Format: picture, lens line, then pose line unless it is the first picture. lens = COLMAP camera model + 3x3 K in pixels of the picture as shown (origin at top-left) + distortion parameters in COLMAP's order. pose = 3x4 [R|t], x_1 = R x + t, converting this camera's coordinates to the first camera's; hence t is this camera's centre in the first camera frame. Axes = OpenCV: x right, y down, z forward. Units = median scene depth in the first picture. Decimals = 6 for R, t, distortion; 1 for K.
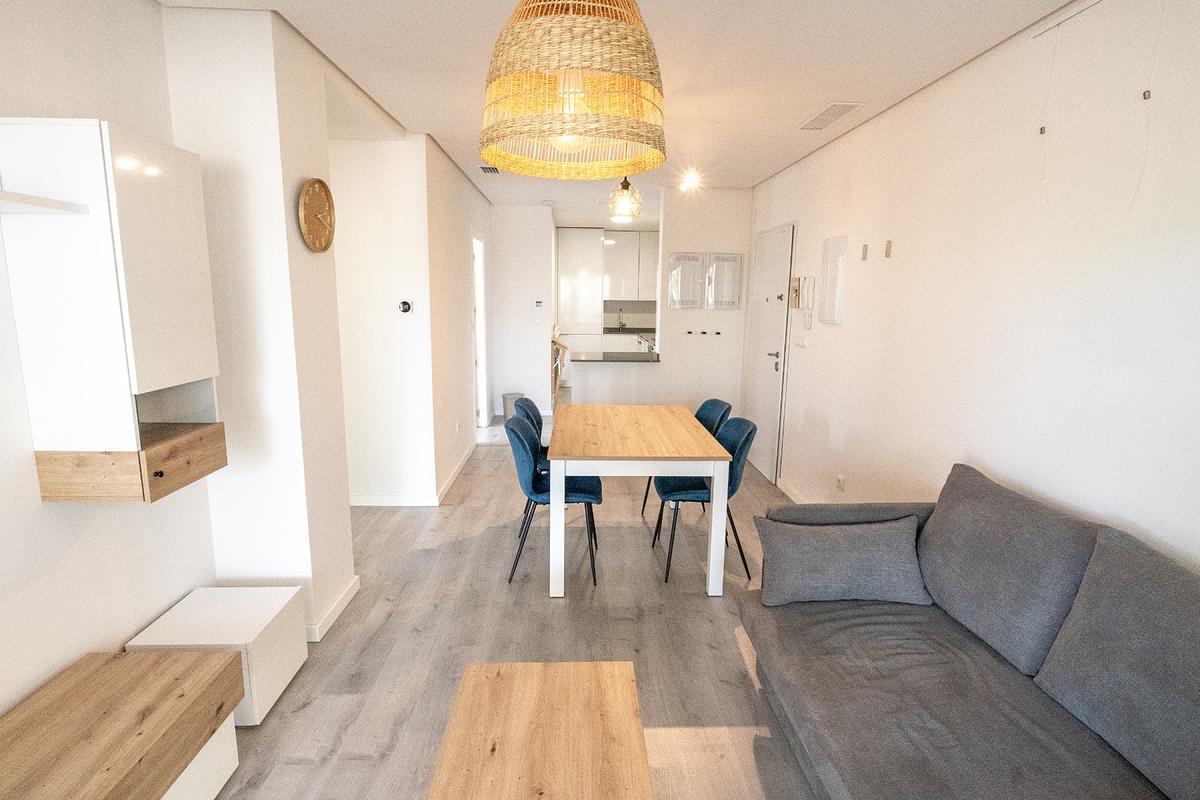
lens RADIAL K [[607.4, 0, 597.6], [0, 607.4, 403.3], [0, 0, 1]] dist [-0.011002, -0.000238]
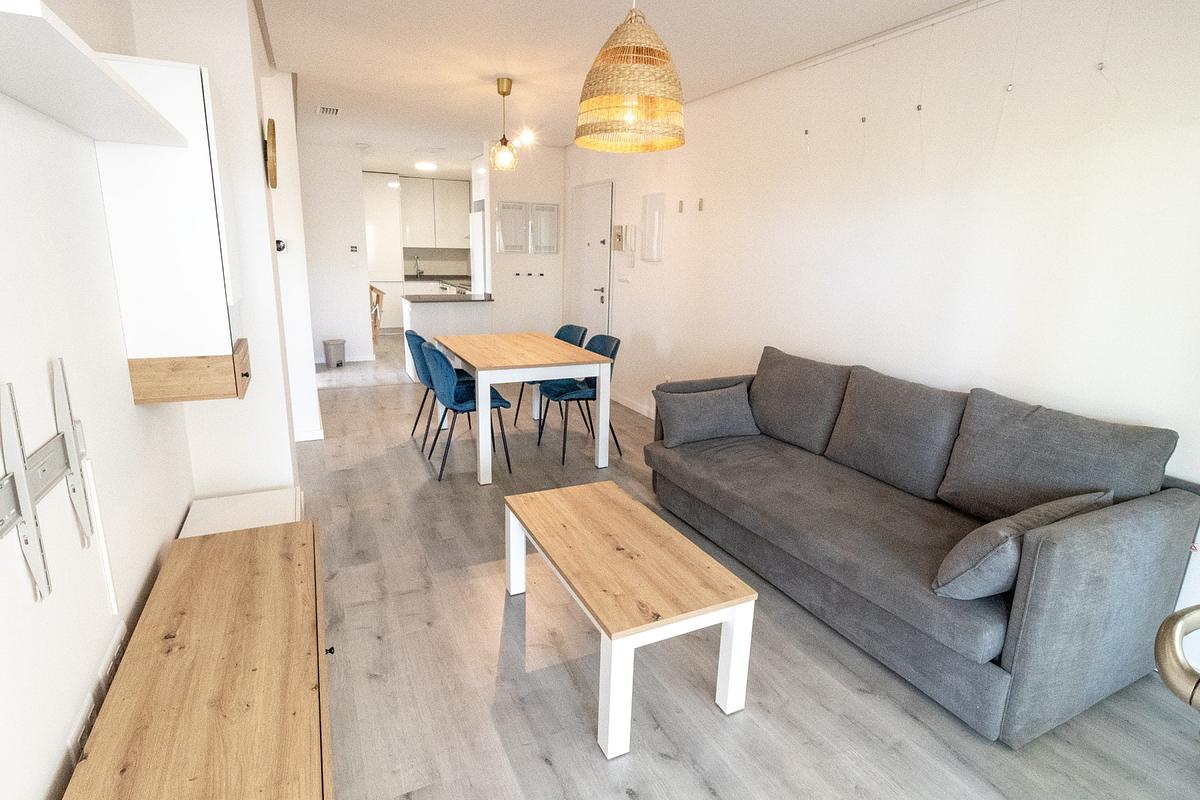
lens RADIAL K [[607.4, 0, 603.8], [0, 607.4, 396.8], [0, 0, 1]] dist [-0.011002, -0.000238]
pose [[0.917403, -0.086010, 0.388555, -0.261836], [0.060563, 0.995167, 0.077295, 0.053626], [-0.393325, -0.047378, 0.918178, -0.177718]]
